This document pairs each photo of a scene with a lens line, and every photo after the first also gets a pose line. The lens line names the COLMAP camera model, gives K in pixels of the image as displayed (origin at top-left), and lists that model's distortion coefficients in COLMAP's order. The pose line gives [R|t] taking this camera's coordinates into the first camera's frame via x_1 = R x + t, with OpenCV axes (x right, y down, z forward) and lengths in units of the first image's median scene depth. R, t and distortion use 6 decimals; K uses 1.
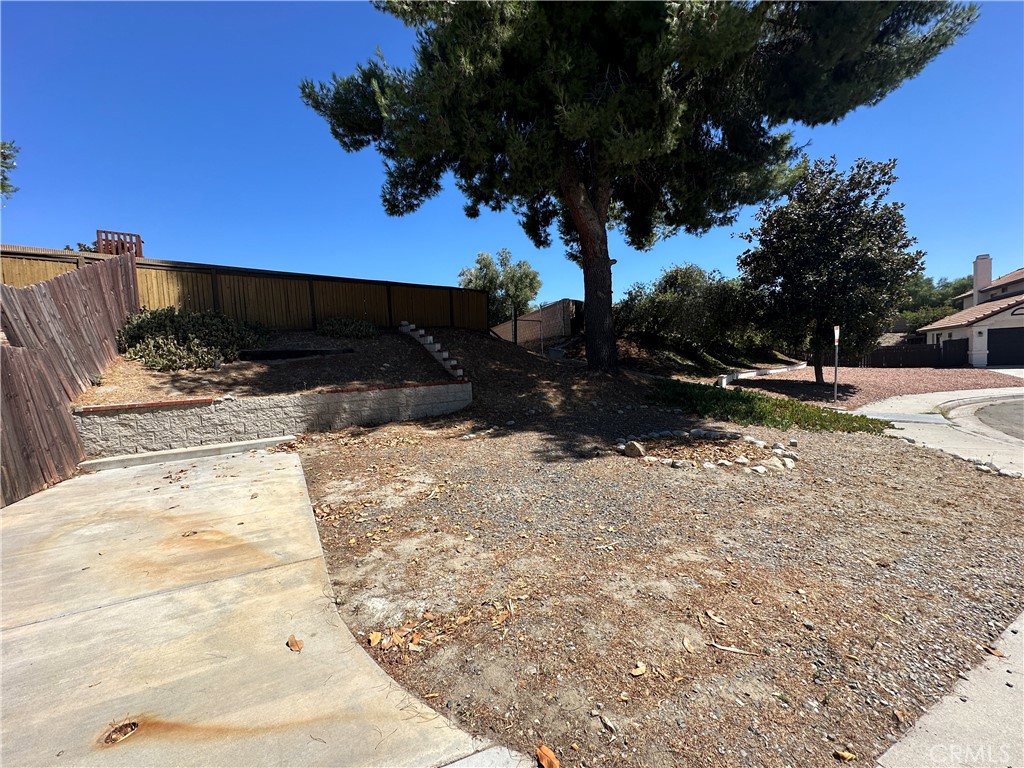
lens RADIAL K [[409.1, 0, 505.4], [0, 409.1, 384.4], [0, 0, 1]] dist [-0.001287, -0.000091]
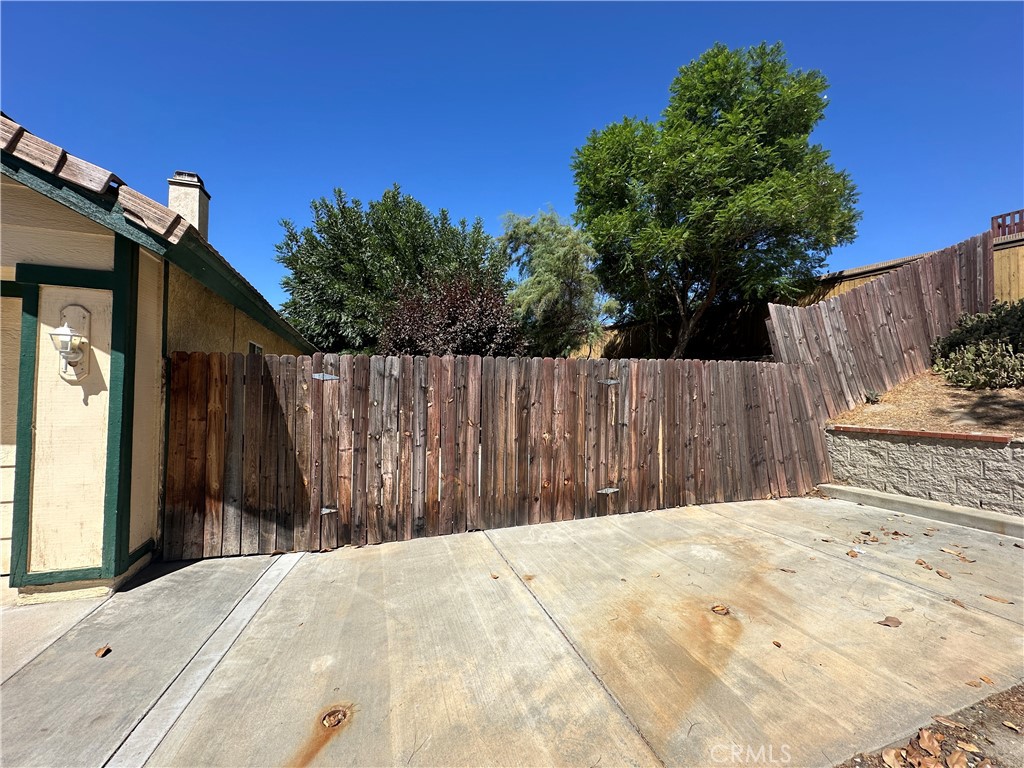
lens RADIAL K [[409.1, 0, 505.4], [0, 409.1, 384.4], [0, 0, 1]] dist [-0.001287, -0.000091]
pose [[-0.183992, 0.020718, -0.982709, 0.006275], [-0.054928, 0.997999, 0.031325, -0.023846], [0.981392, 0.059741, -0.182486, 0.424202]]
